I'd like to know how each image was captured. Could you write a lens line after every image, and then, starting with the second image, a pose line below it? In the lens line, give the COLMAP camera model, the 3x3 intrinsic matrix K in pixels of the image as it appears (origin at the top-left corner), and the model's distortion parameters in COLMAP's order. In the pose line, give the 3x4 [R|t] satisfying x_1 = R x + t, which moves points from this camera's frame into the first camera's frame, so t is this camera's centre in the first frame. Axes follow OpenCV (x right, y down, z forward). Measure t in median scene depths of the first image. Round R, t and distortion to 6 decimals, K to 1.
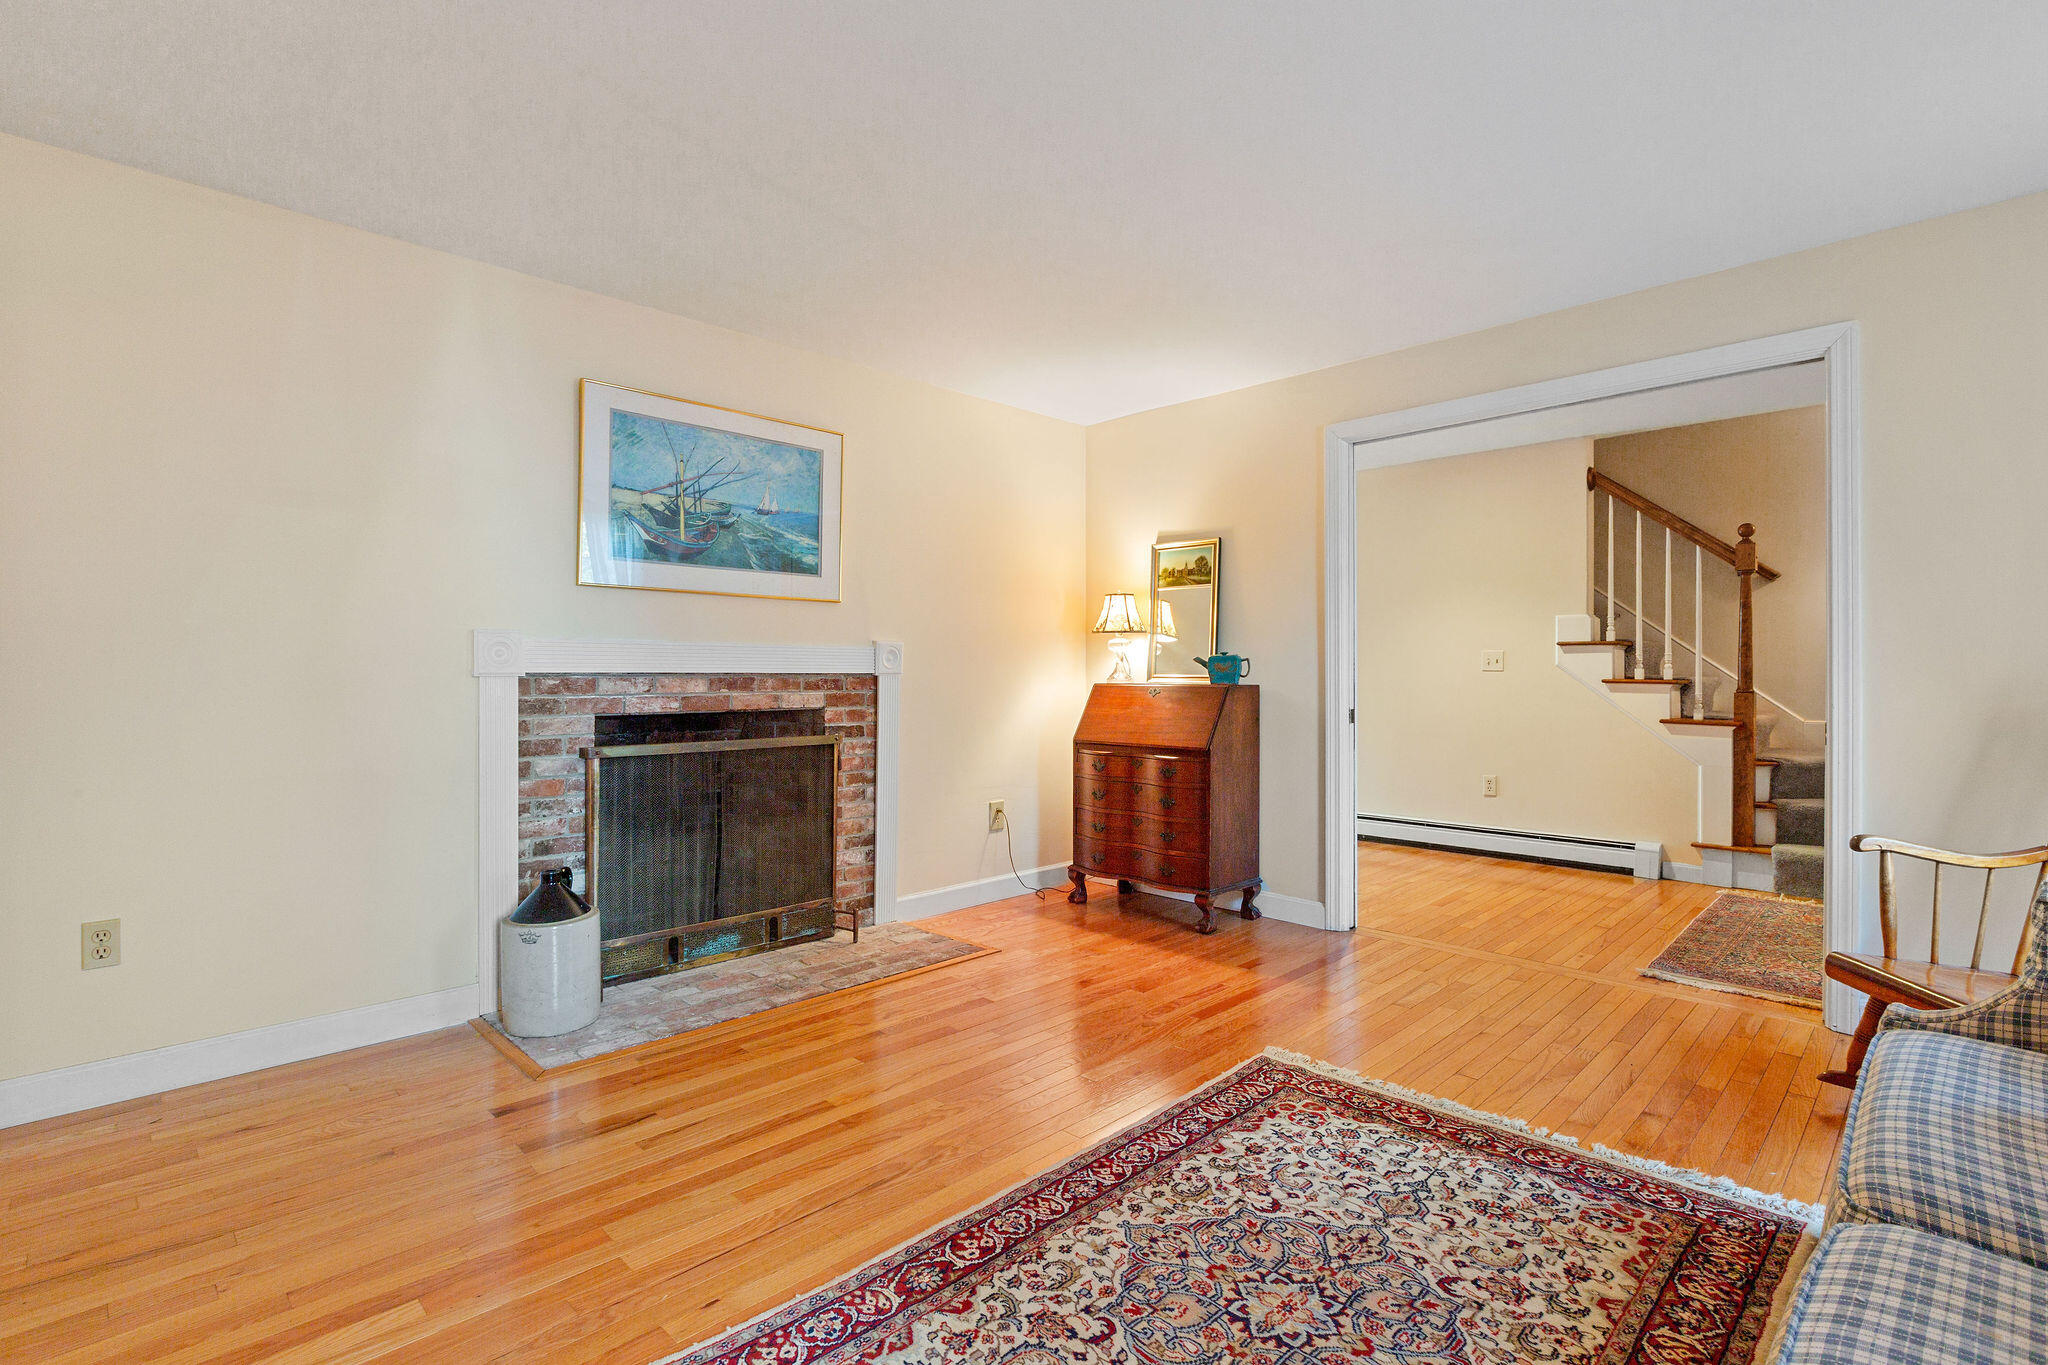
lens RADIAL K [[981.0, 0, 994.8], [0, 981.0, 665.3], [0, 0, 1]] dist [0.000104, -0.002958]
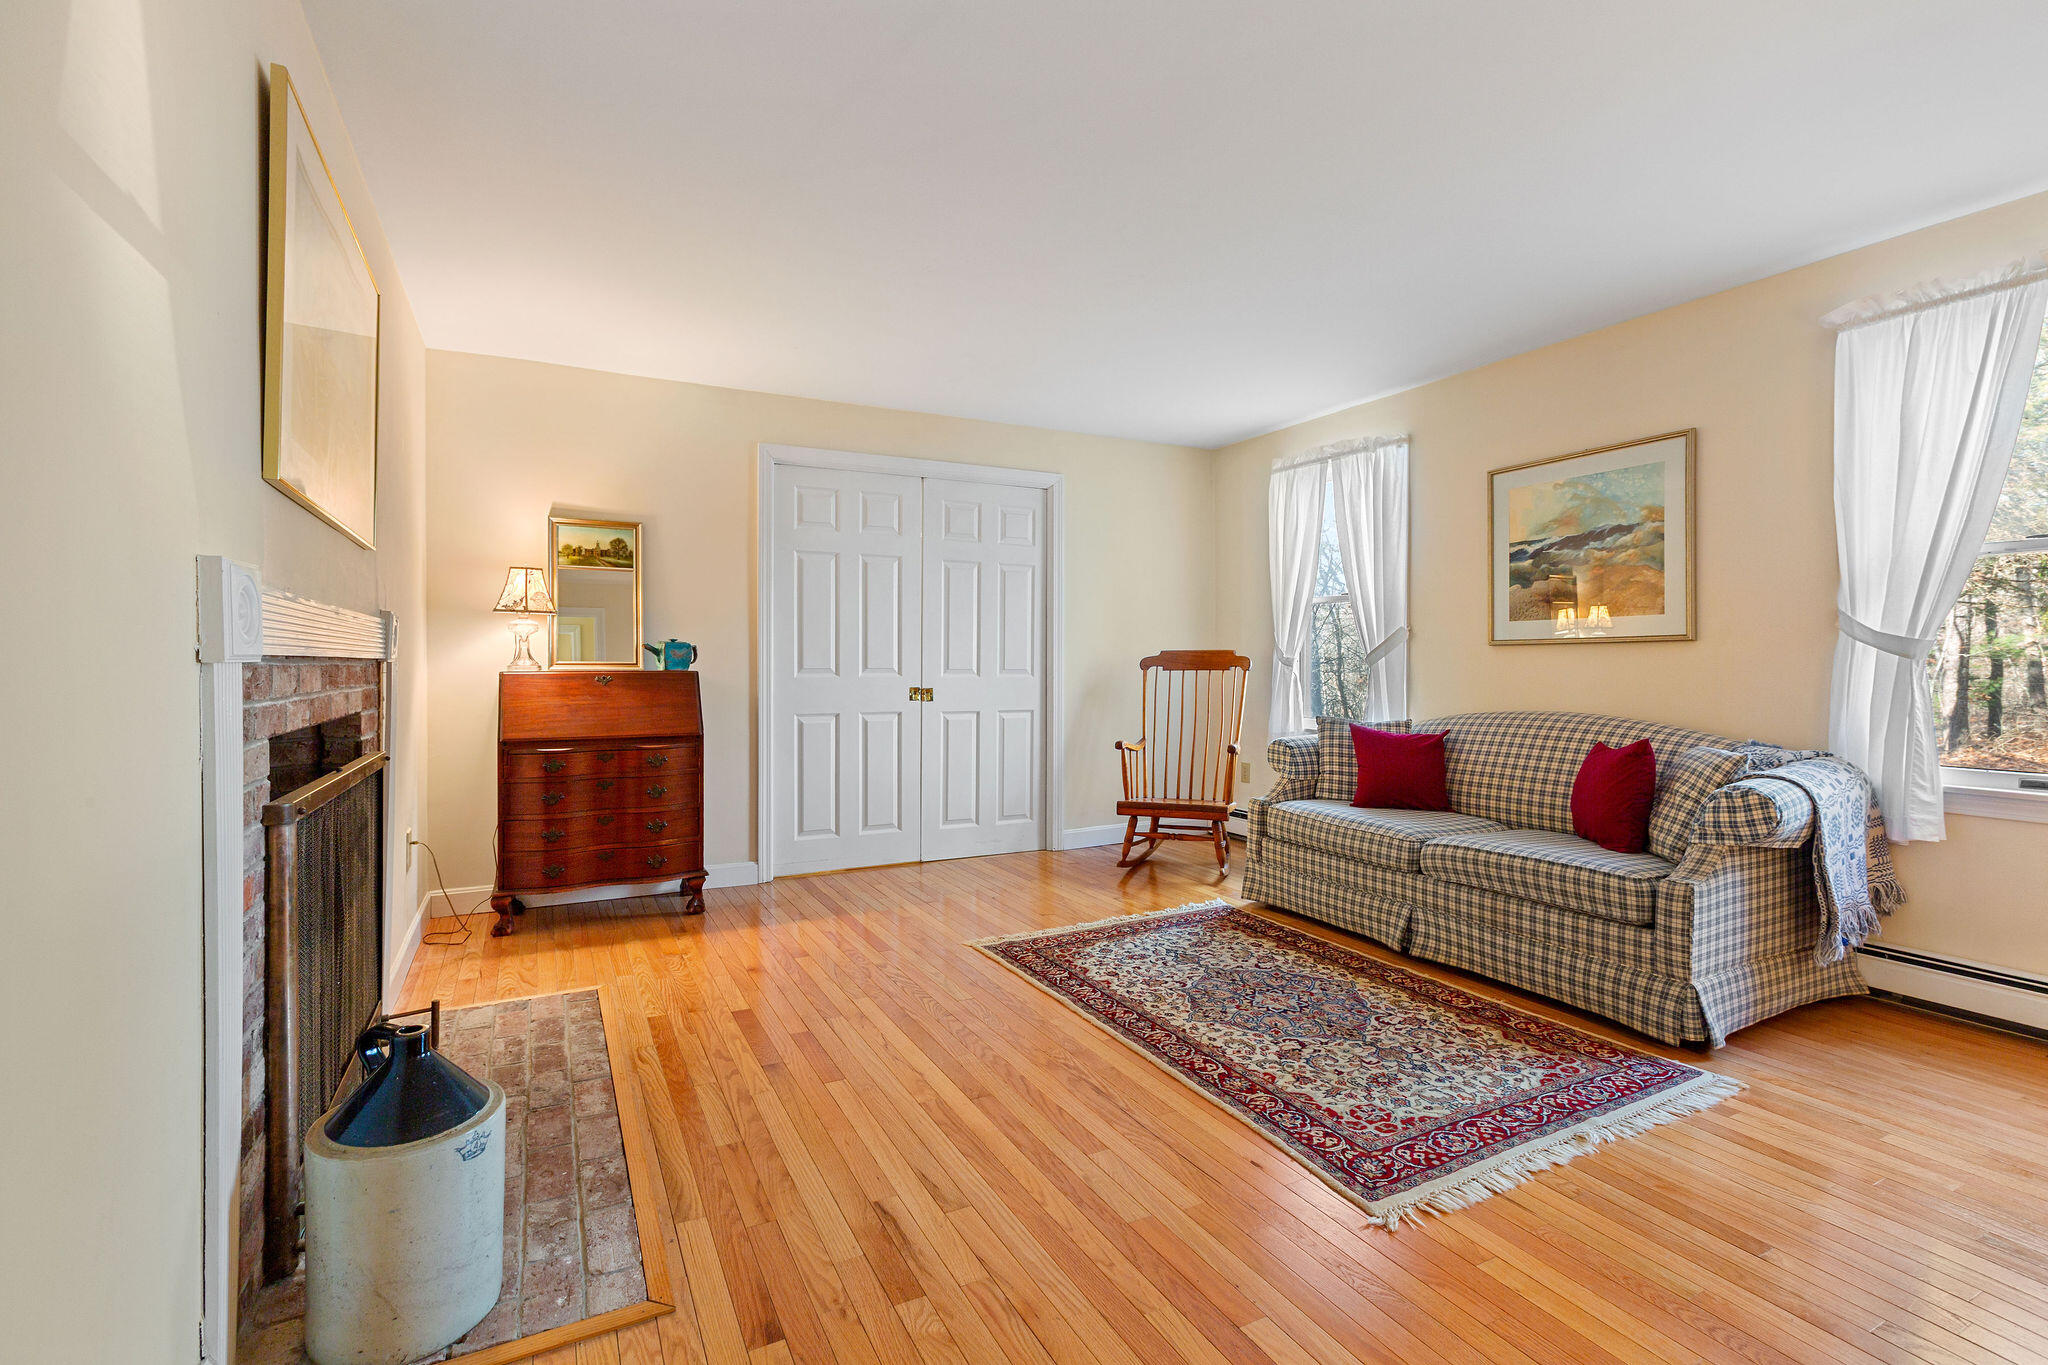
lens RADIAL K [[934.8, 0, 1033.1], [0, 934.8, 675.1], [0, 0, 1]] dist [0.005514, 0.000160]
pose [[0.264517, -0.012602, 0.964299, -1.114125], [-0.008092, 0.999850, 0.015287, 0.010518], [-0.964347, -0.011846, 0.264375, 0.715211]]
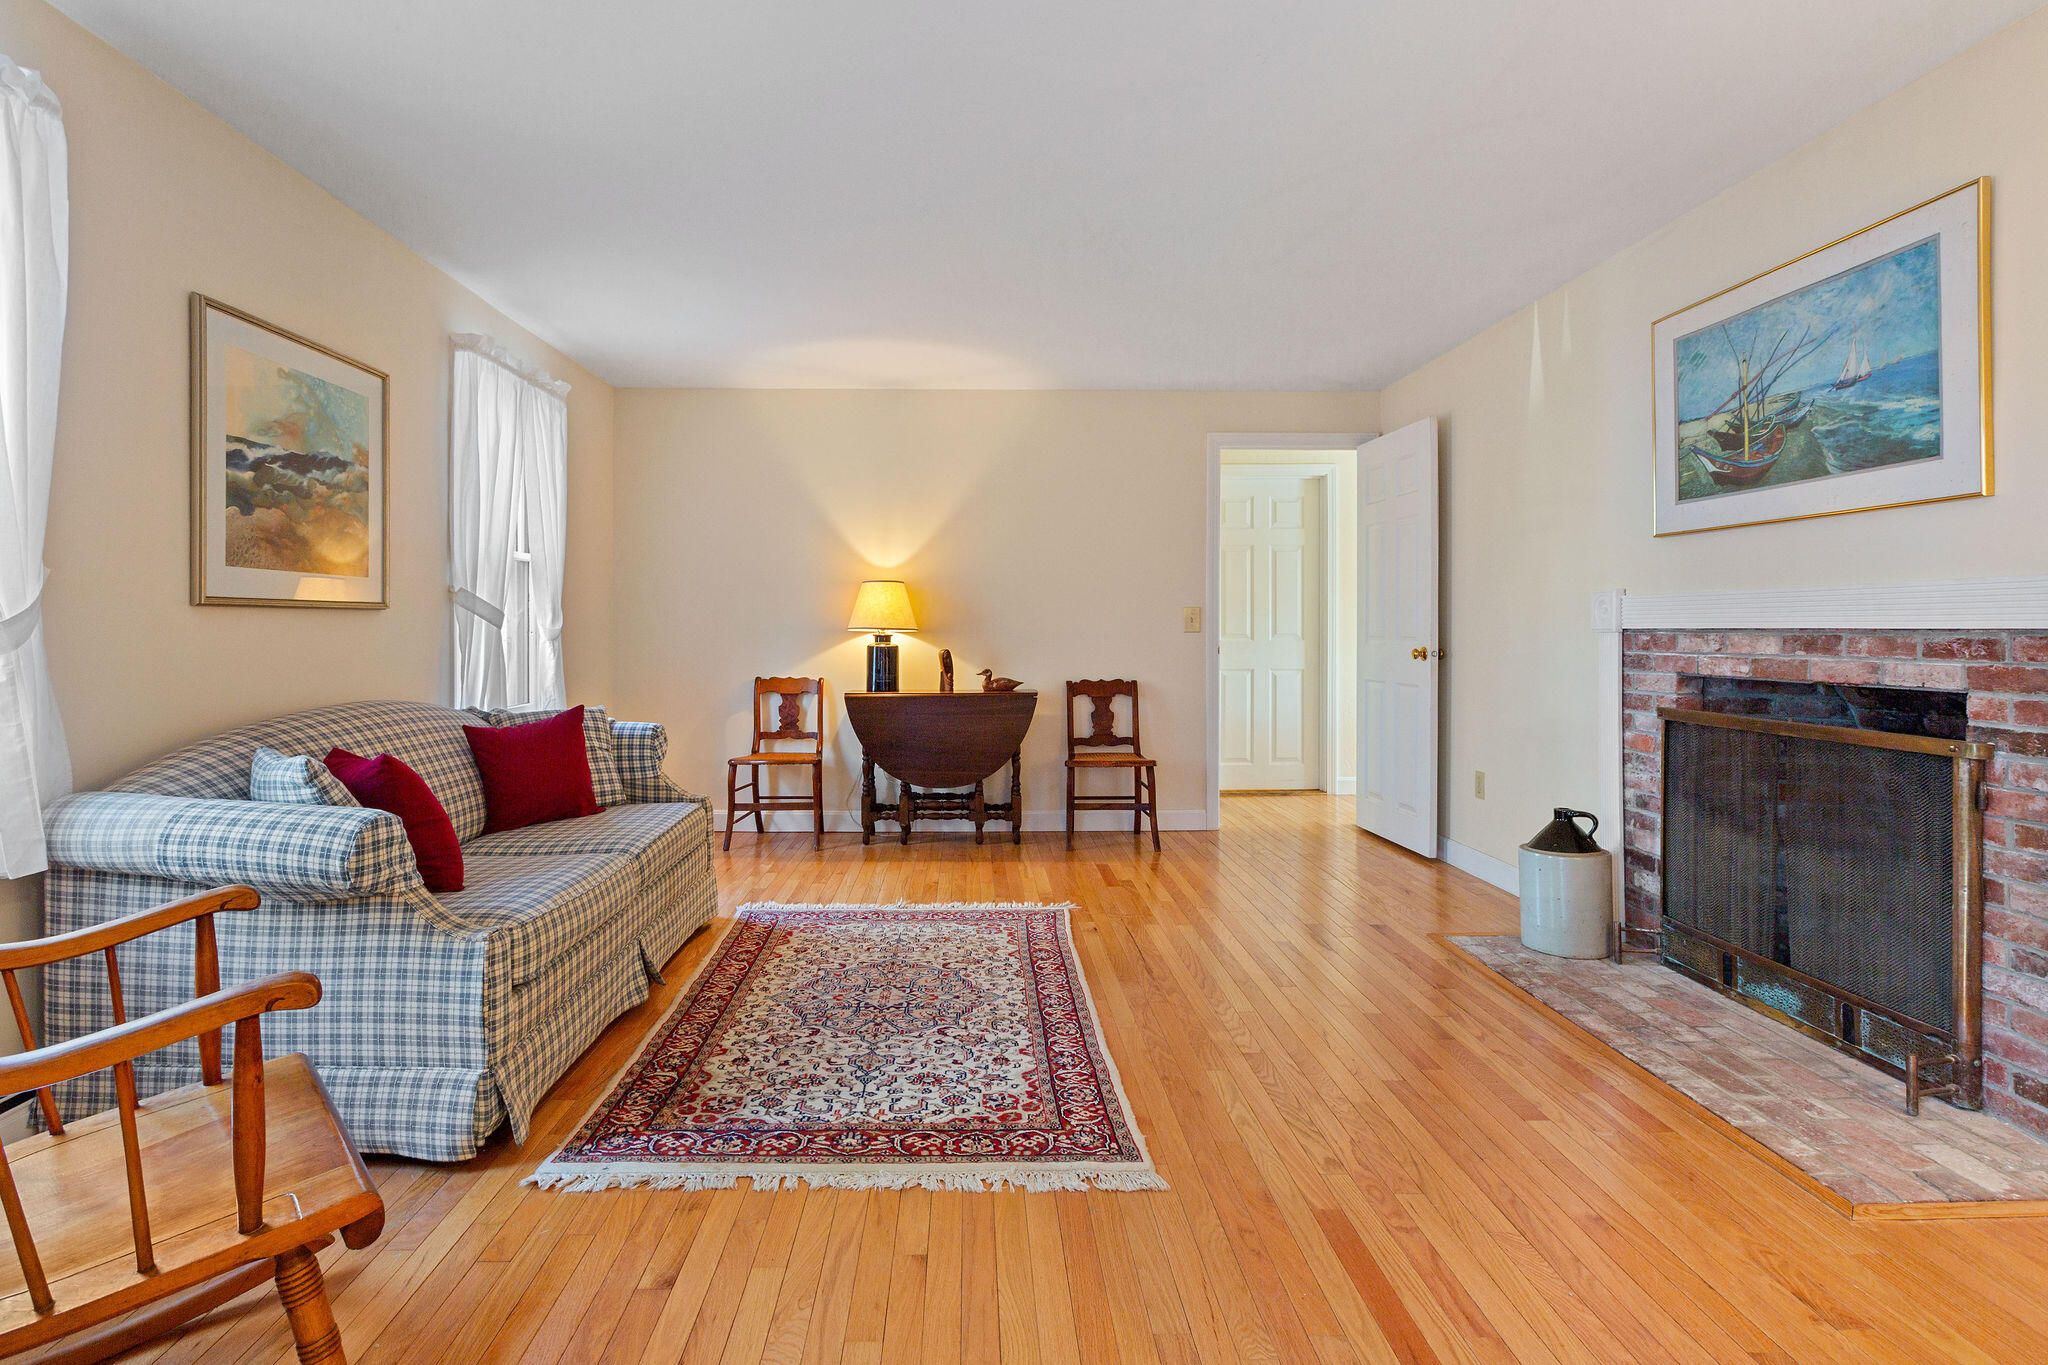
lens RADIAL K [[981.0, 0, 978.8], [0, 981.0, 627.7], [0, 0, 1]] dist [0.000104, -0.002958]
pose [[-0.686645, -0.000253, -0.726993, 1.049169], [0.007342, 0.999947, -0.007283, 0.012658], [0.726956, -0.010339, -0.686606, 1.684898]]
